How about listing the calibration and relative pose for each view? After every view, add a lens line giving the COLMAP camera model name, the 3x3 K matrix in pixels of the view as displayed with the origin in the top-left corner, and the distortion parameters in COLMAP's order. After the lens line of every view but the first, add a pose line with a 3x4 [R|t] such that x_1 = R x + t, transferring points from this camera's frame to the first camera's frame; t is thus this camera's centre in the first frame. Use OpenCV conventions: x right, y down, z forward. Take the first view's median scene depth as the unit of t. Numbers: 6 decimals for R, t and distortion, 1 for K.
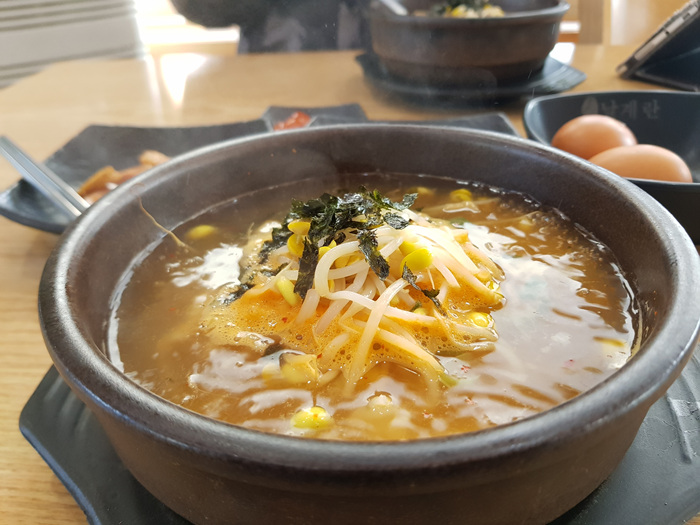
lens RADIAL K [[596.5, 0, 350.0], [0, 596.5, 262.5], [0, 0, 1]] dist [-0.089370, -0.005912]
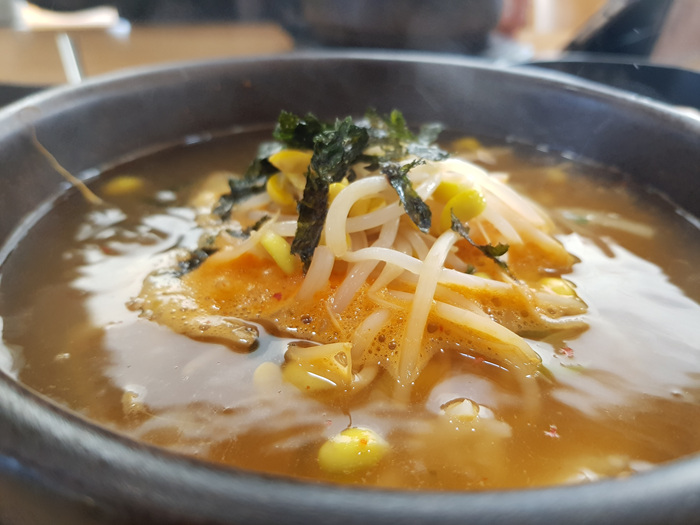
lens RADIAL K [[596.5, 0, 350.0], [0, 596.5, 262.5], [0, 0, 1]] dist [-0.089370, -0.005912]
pose [[0.981073, -0.016727, 0.192917, -0.158725], [0.020222, 0.999665, -0.016162, 0.072798], [-0.192582, 0.019757, 0.981082, 0.349032]]
